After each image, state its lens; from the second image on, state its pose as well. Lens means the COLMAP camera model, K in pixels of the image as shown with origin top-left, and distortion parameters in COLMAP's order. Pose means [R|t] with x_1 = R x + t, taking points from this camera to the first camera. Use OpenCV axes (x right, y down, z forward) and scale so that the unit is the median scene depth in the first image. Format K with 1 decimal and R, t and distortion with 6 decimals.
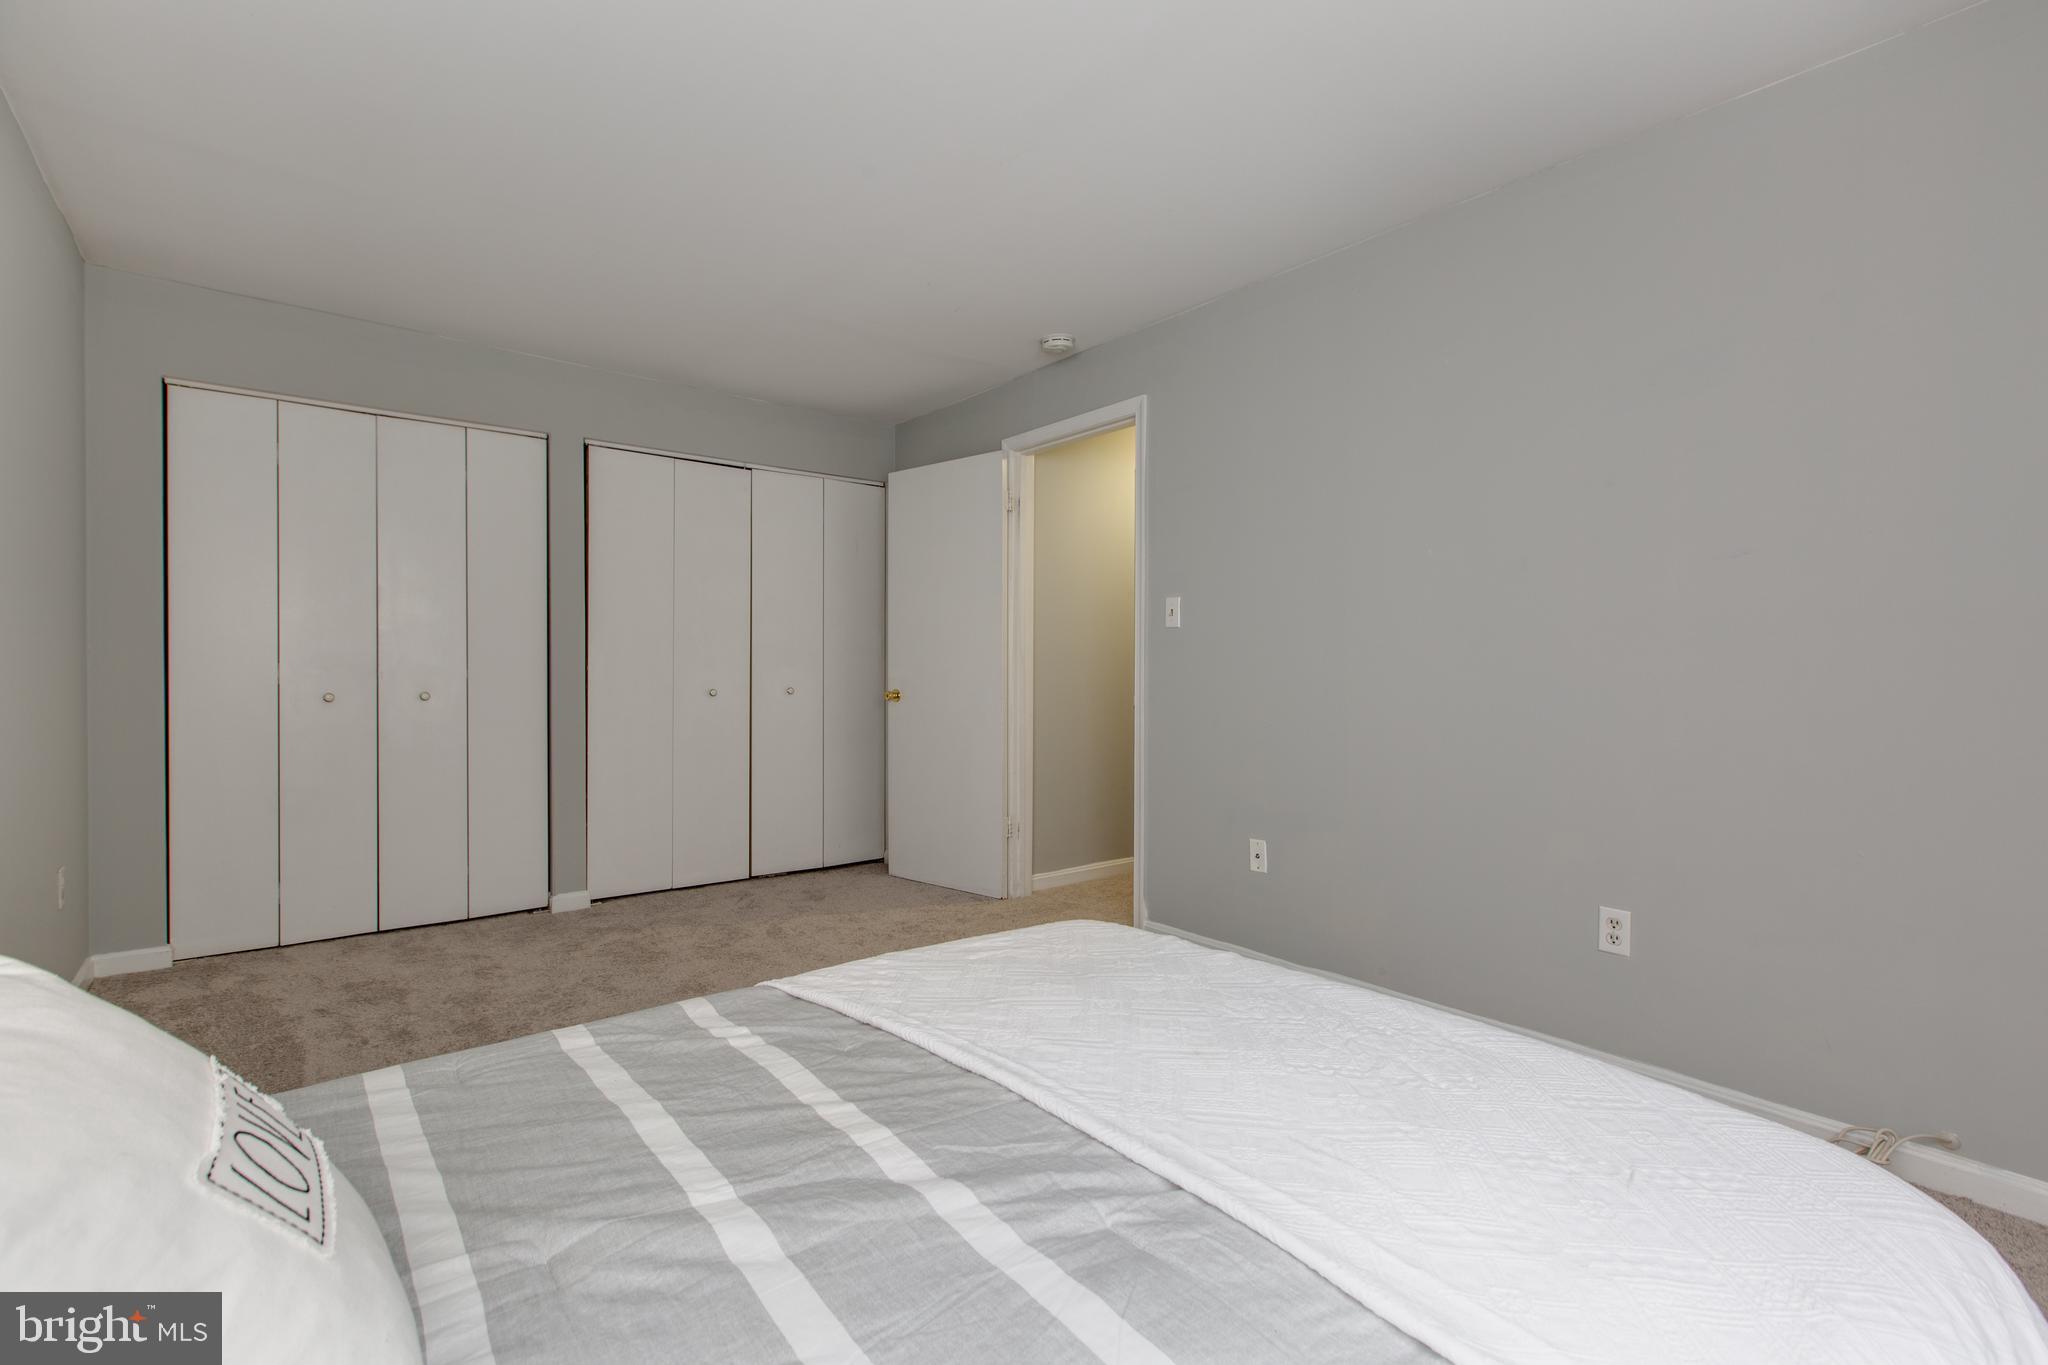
lens RADIAL K [[907.2, 0, 1015.7], [0, 907.2, 674.2], [0, 0, 1]] dist [0.001297, 0.000343]
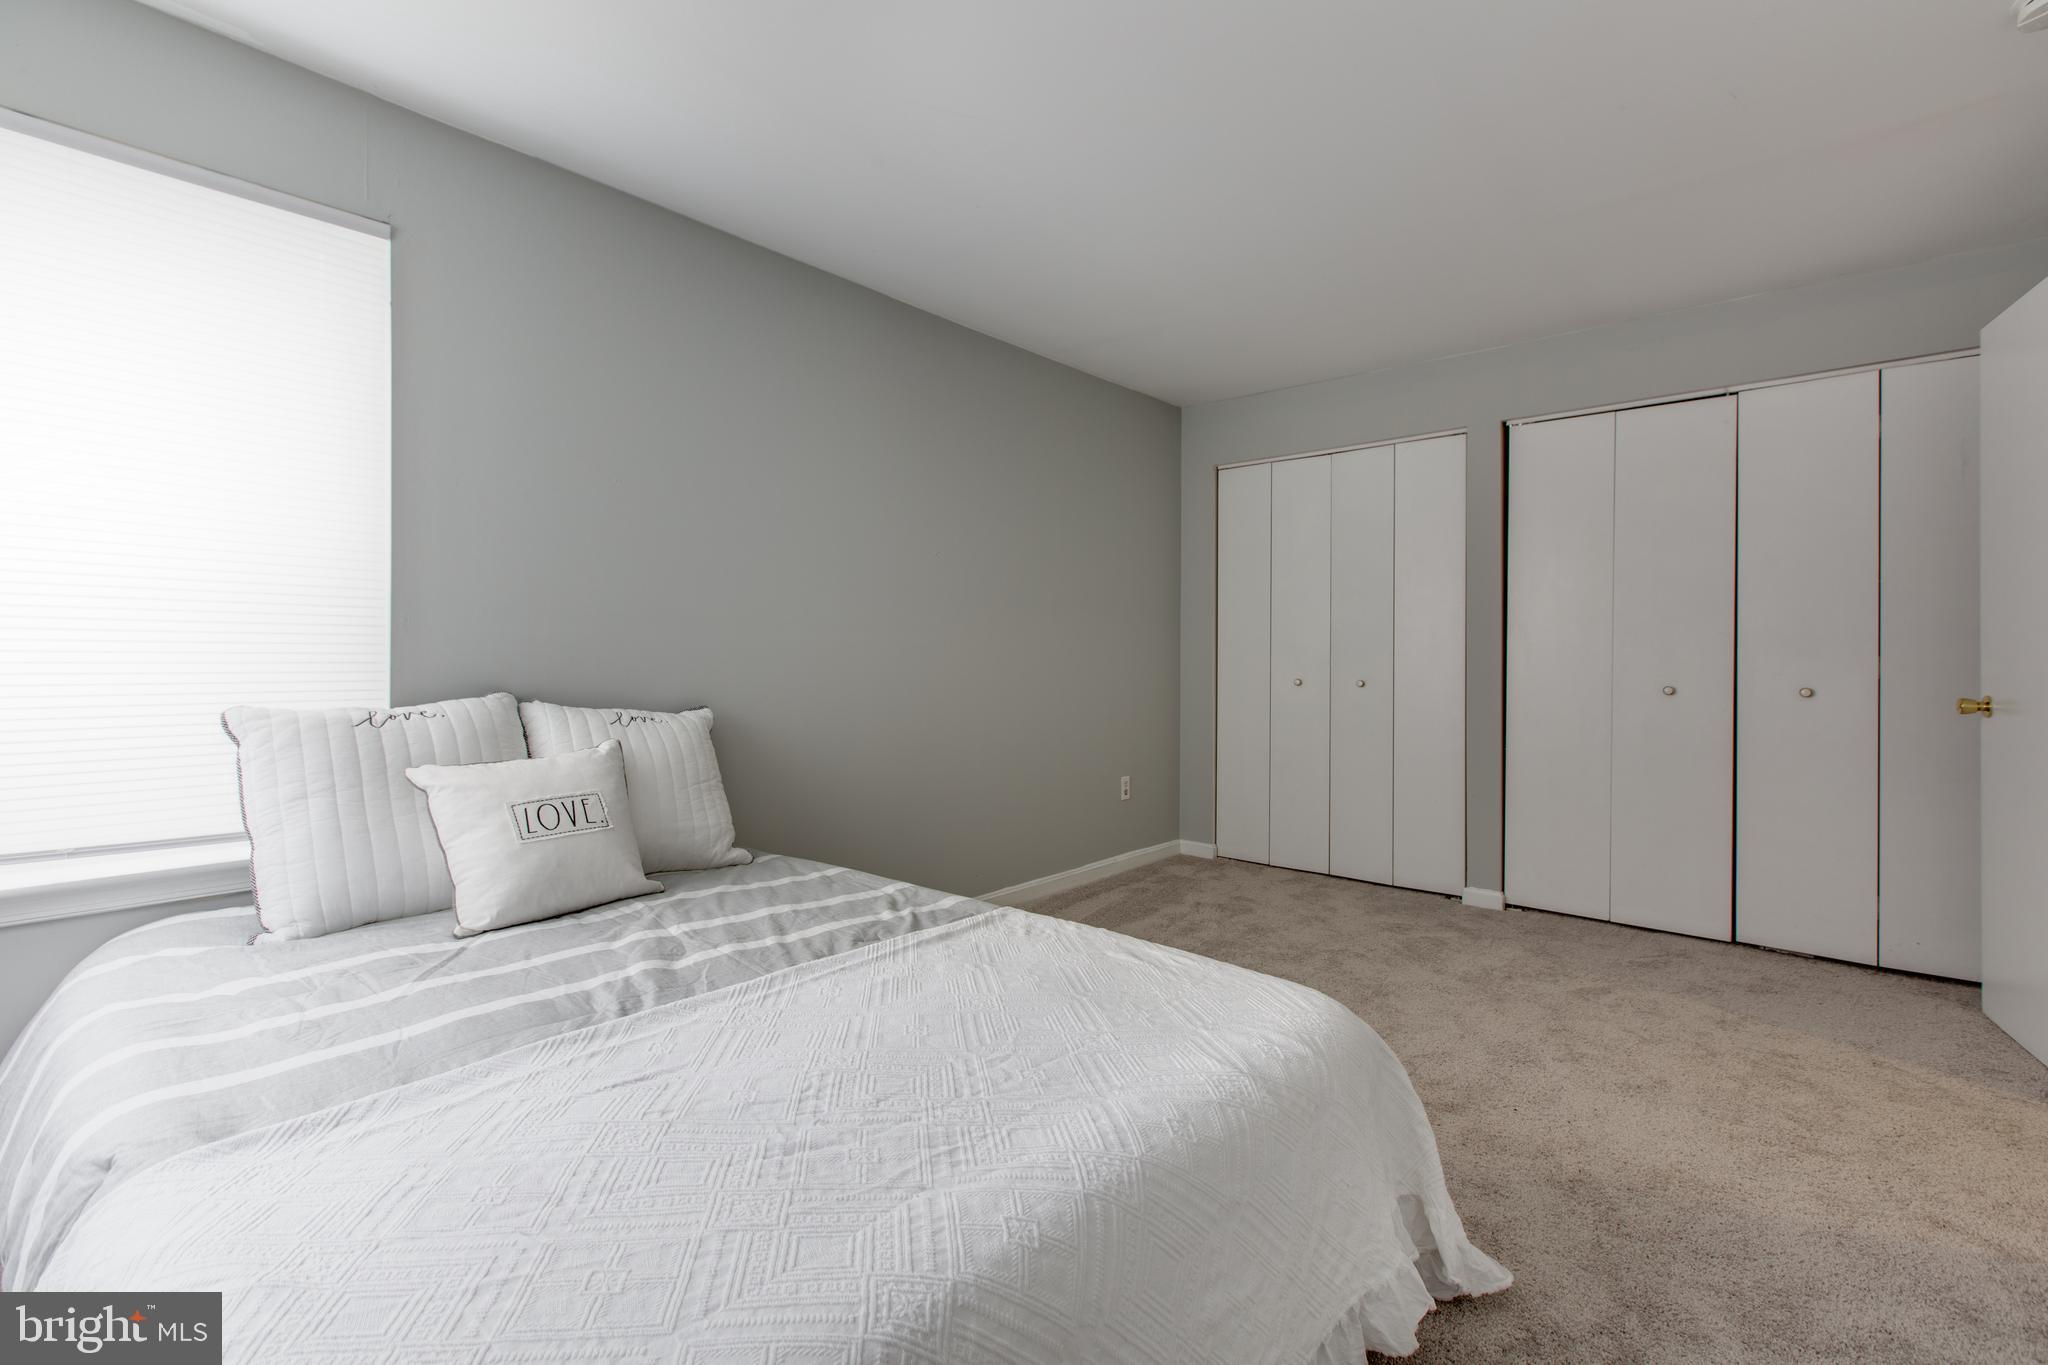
lens RADIAL K [[949.3, 0, 1034.9], [0, 949.3, 665.1], [0, 0, 1]] dist [0.000846, -0.000223]
pose [[0.166469, 0.004259, -0.986038, 0.589740], [-0.009377, 0.999952, 0.002736, 0.001102], [0.986002, 0.008790, 0.166501, 0.472366]]
